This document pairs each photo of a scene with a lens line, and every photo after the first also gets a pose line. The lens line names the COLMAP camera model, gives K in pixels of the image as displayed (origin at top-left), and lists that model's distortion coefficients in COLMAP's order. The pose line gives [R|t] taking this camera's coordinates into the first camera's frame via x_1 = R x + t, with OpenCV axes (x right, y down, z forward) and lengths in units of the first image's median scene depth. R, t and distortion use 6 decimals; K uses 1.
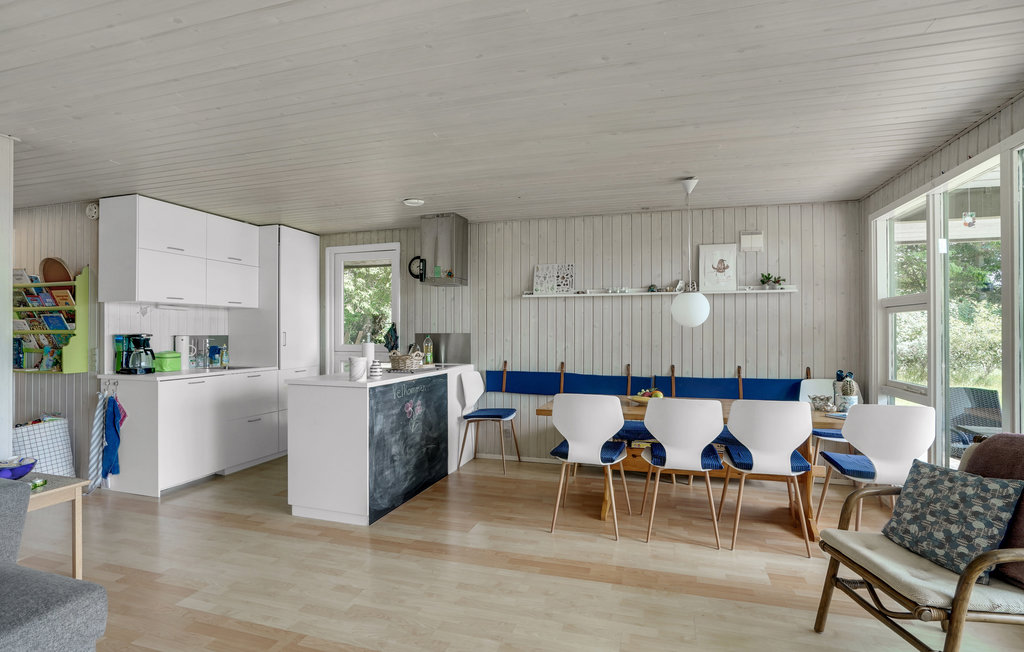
lens RADIAL K [[504.8, 0, 511.7], [0, 504.8, 328.0], [0, 0, 1]] dist [-0.054341, 0.025381]
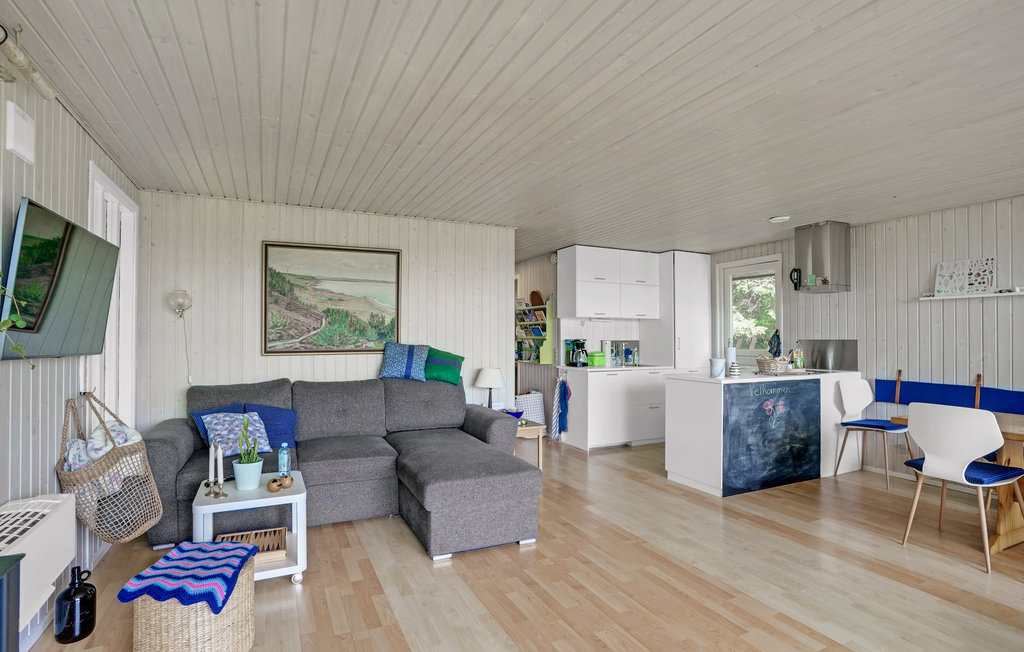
lens RADIAL K [[504.8, 0, 511.7], [0, 504.8, 328.0], [0, 0, 1]] dist [-0.054341, 0.025381]
pose [[0.679391, -0.011539, -0.733686, 0.207516], [0.002596, 0.999908, -0.013322, -0.001525], [0.733772, 0.007146, 0.679358, -0.162999]]
